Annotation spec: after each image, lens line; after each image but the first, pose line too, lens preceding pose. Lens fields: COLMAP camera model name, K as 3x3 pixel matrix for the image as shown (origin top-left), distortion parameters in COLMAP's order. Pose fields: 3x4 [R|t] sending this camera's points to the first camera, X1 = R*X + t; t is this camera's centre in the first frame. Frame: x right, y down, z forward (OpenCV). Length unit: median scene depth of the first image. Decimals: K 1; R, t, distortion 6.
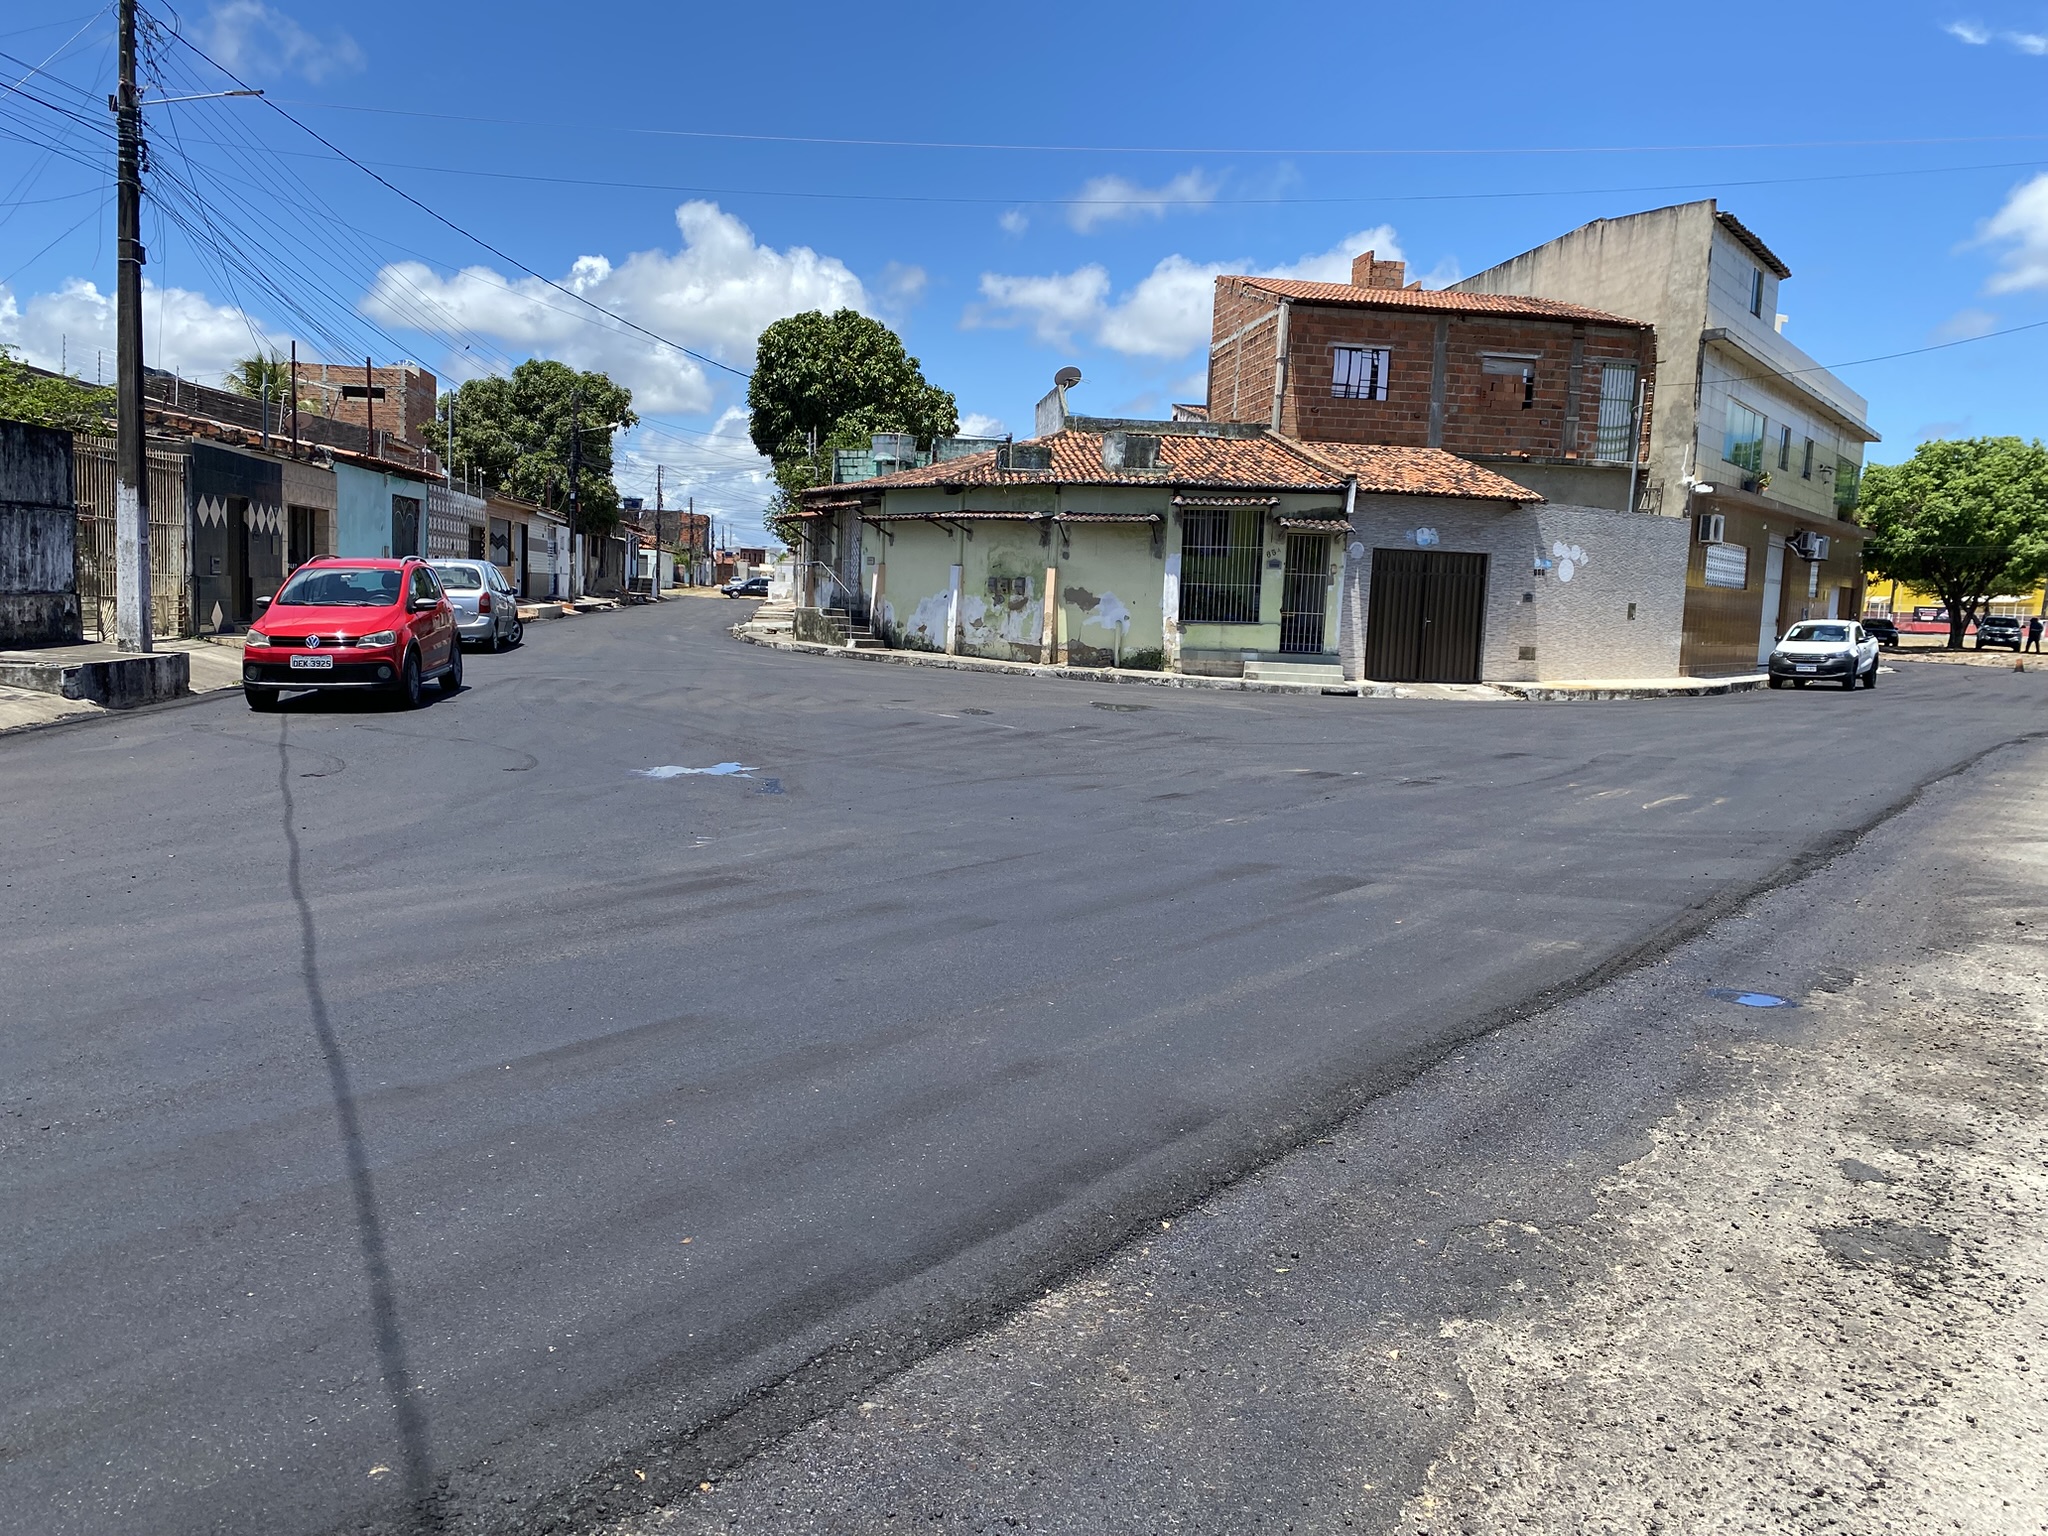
lens RADIAL K [[1564.9, 0, 1023.7], [0, 1564.9, 760.0], [0, 0, 1]] dist [0.003552, 0.002797]
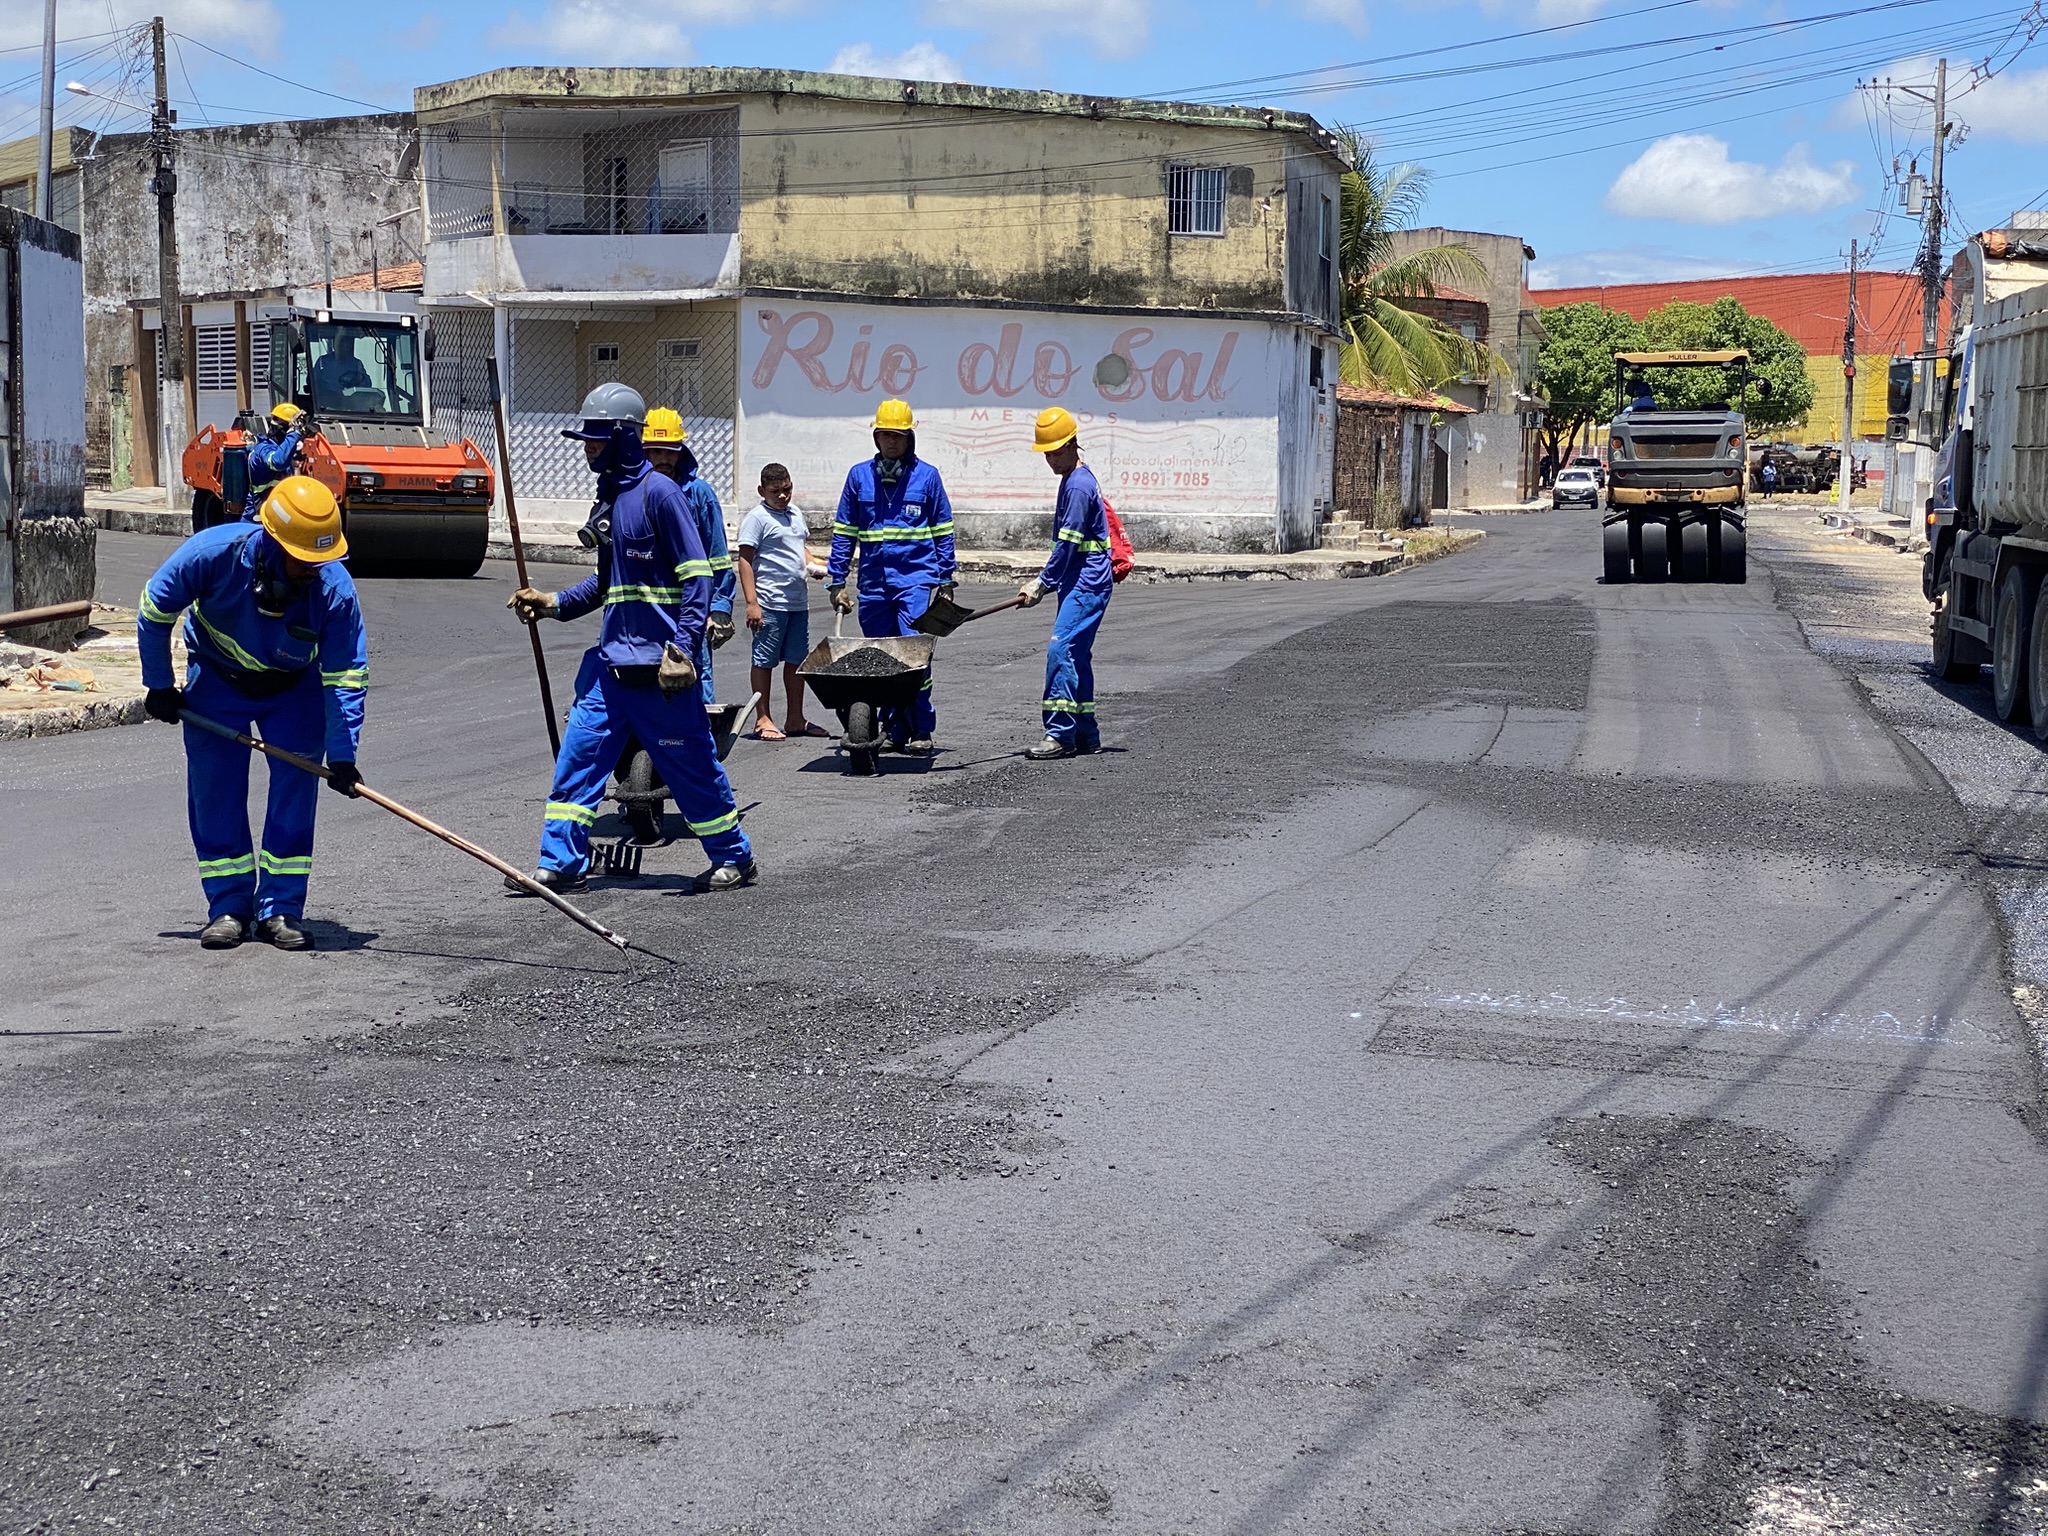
lens RADIAL K [[3027.0, 0, 1025.2], [0, 3027.0, 761.5], [0, 0, 1]] dist [0.130648, 0.000000]
pose [[0.905366, -0.065101, 0.419611, -0.794355], [0.061363, 0.997864, 0.022417, 0.065281], [-0.420174, 0.005453, 0.907427, -0.970323]]
